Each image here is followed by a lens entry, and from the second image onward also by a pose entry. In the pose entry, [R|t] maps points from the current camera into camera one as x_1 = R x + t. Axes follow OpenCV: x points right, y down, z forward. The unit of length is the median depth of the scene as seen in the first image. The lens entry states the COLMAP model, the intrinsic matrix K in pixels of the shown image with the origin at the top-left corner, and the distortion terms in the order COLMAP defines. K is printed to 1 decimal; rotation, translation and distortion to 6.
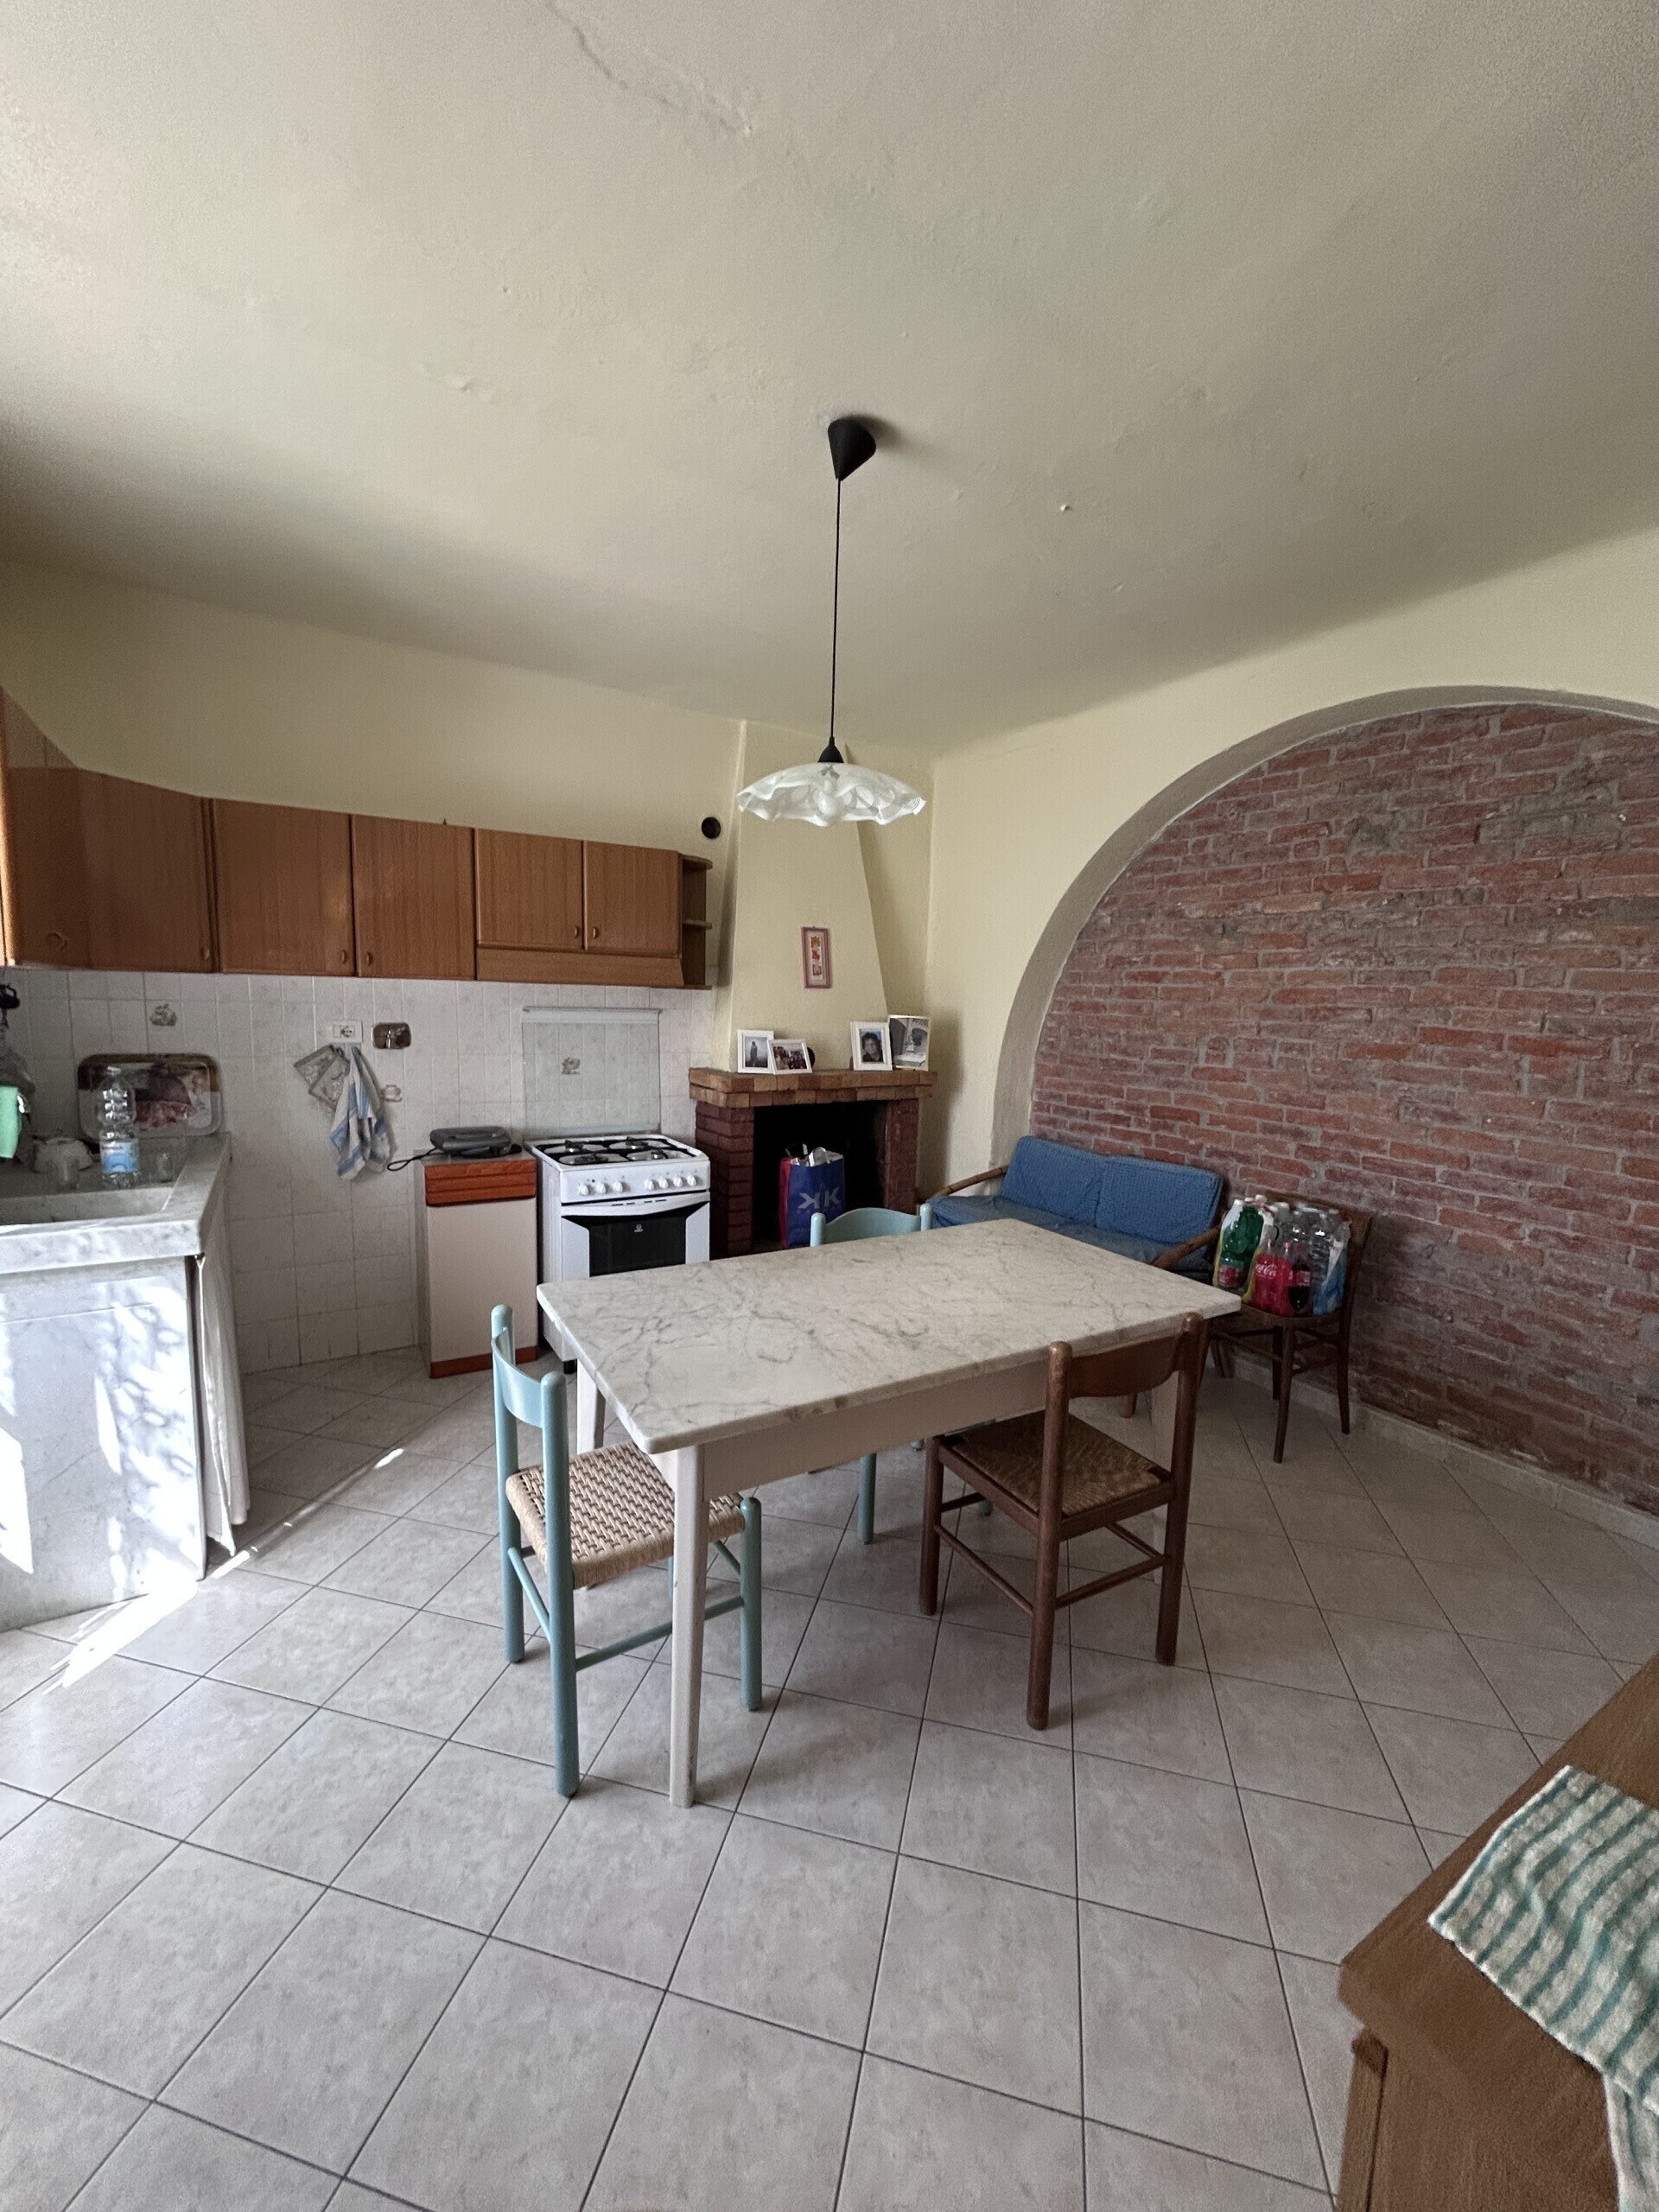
lens RADIAL K [[886.1, 0, 829.5], [0, 886.1, 1106.0], [0, 0, 1]] dist [-0.000388, 0.000179]
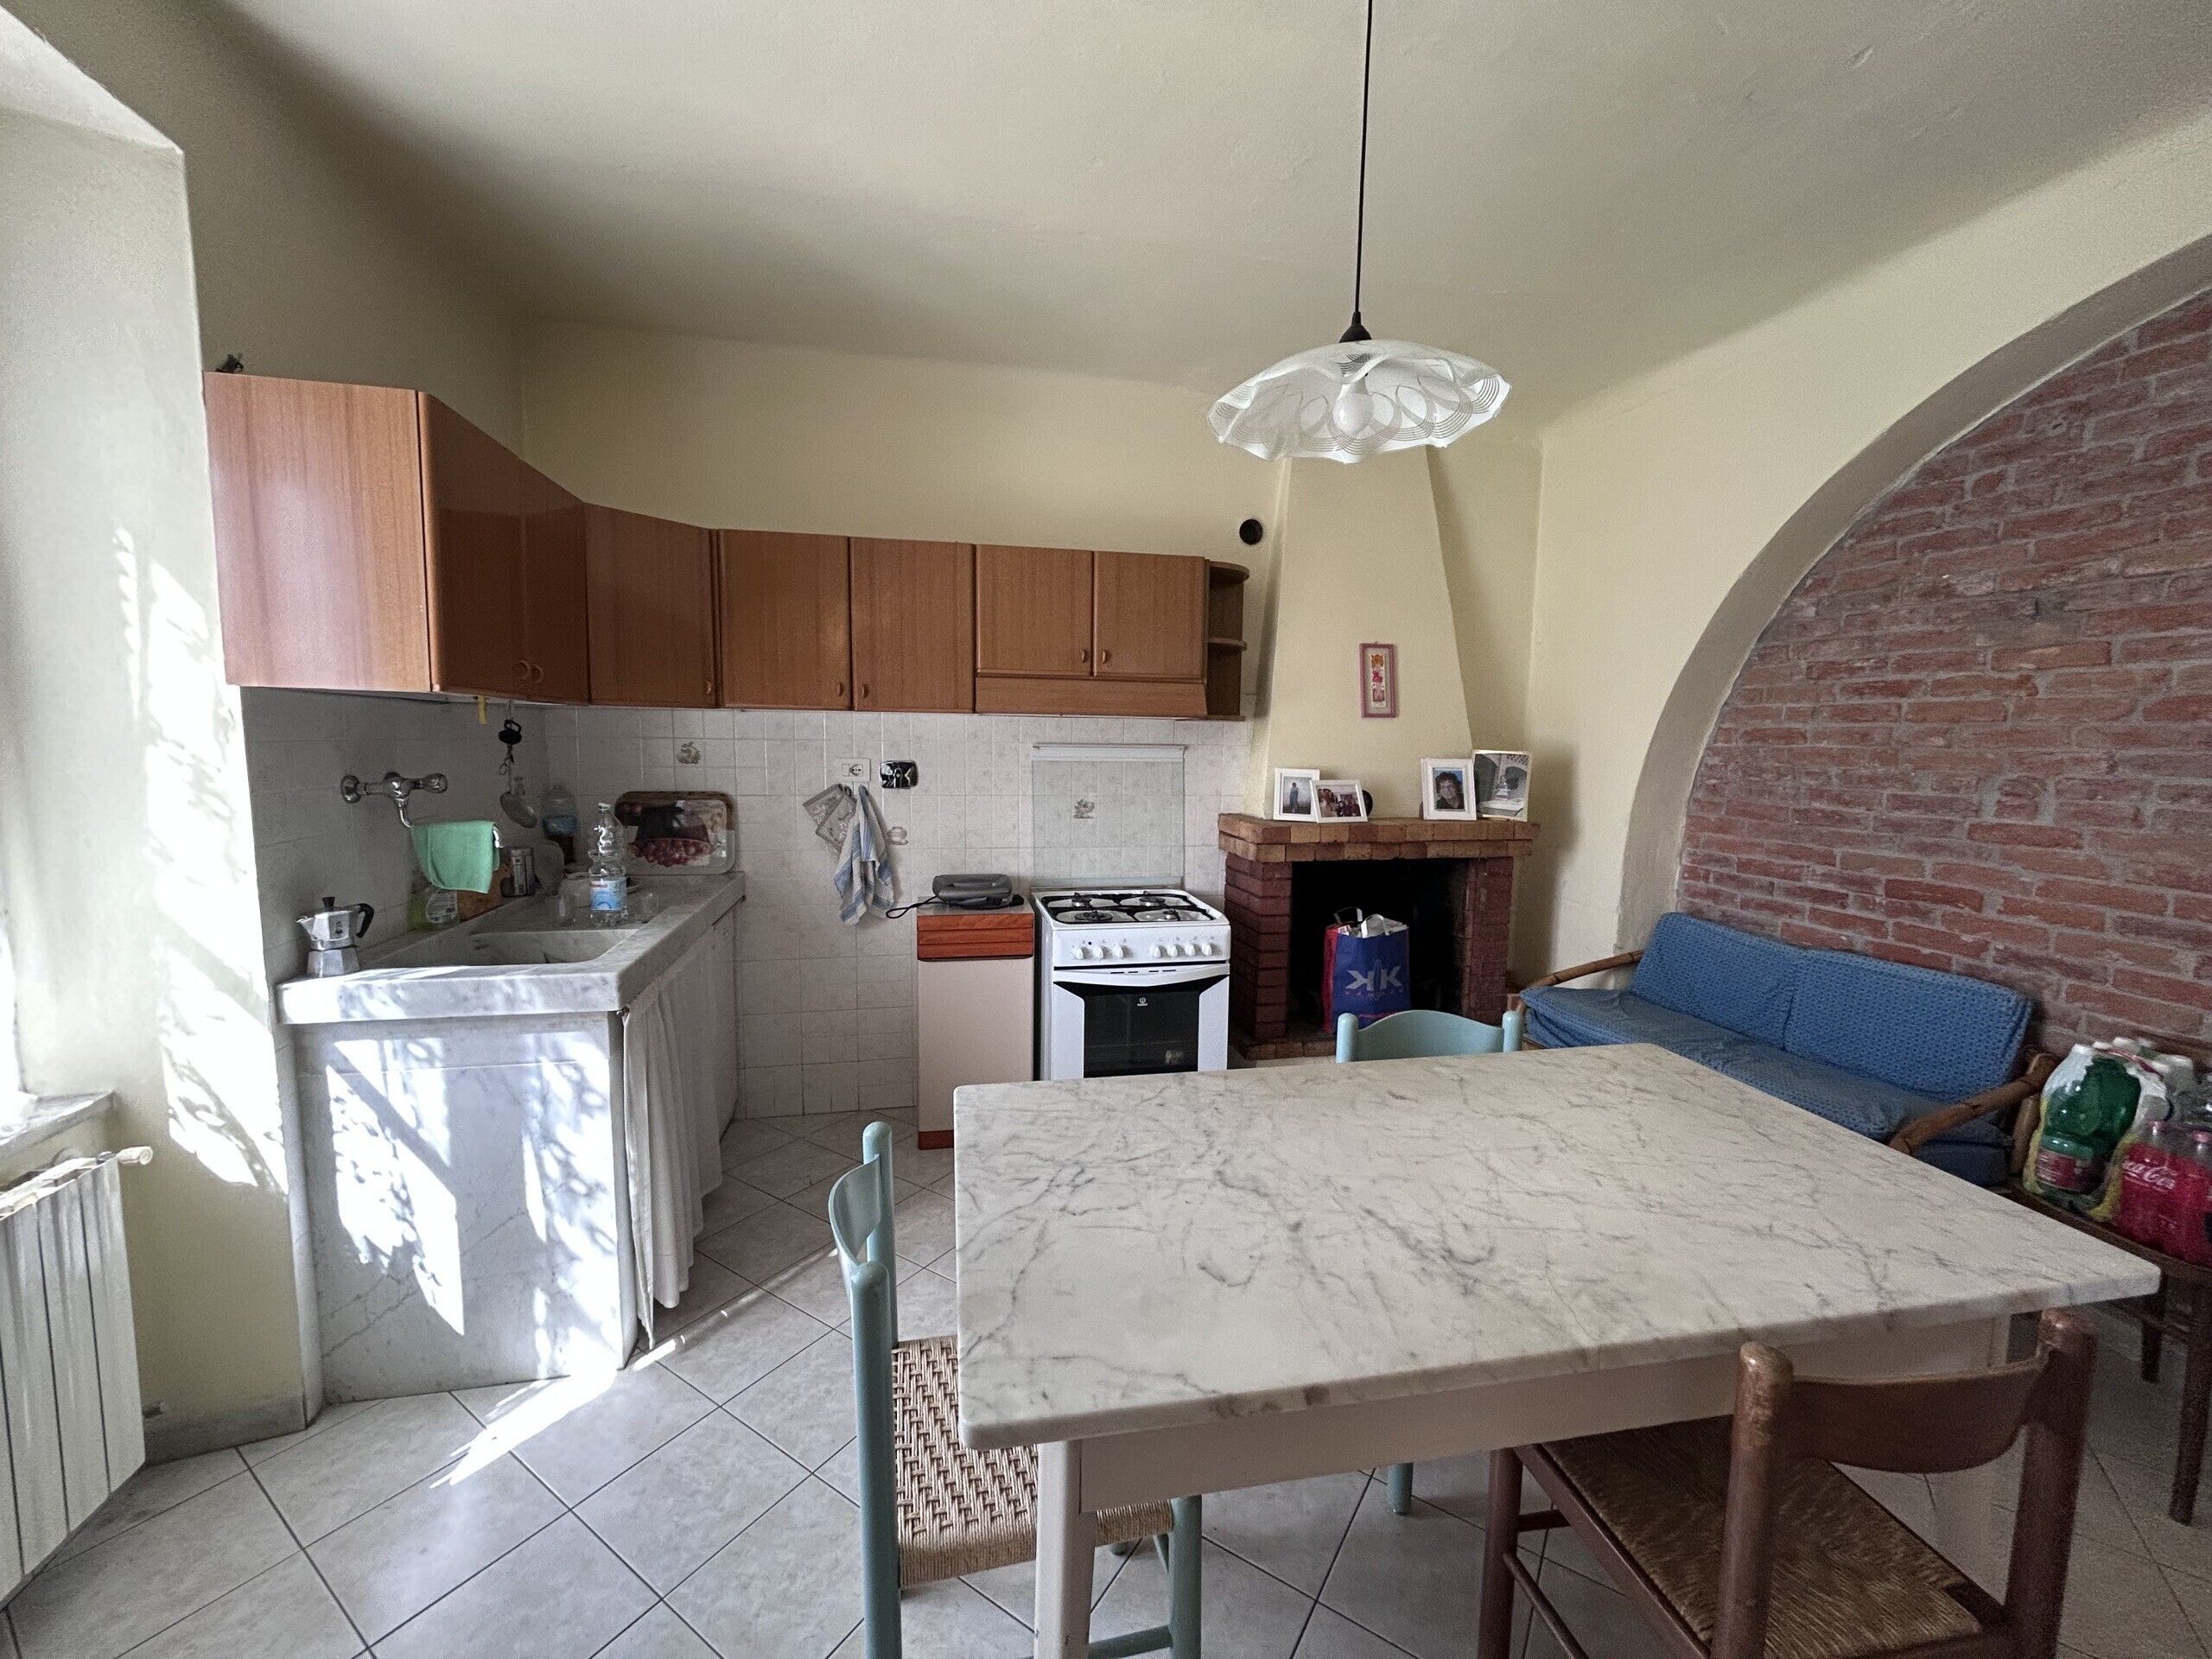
lens RADIAL K [[886.1, 0, 1112.1], [0, 886.1, 830.4], [0, 0, 1]] dist [-0.000388, 0.000179]
pose [[0.943323, 0.020994, -0.331211, 0.033323], [-0.029263, 0.999372, -0.019998, -0.007612], [0.330583, 0.028557, 0.943345, 0.191590]]
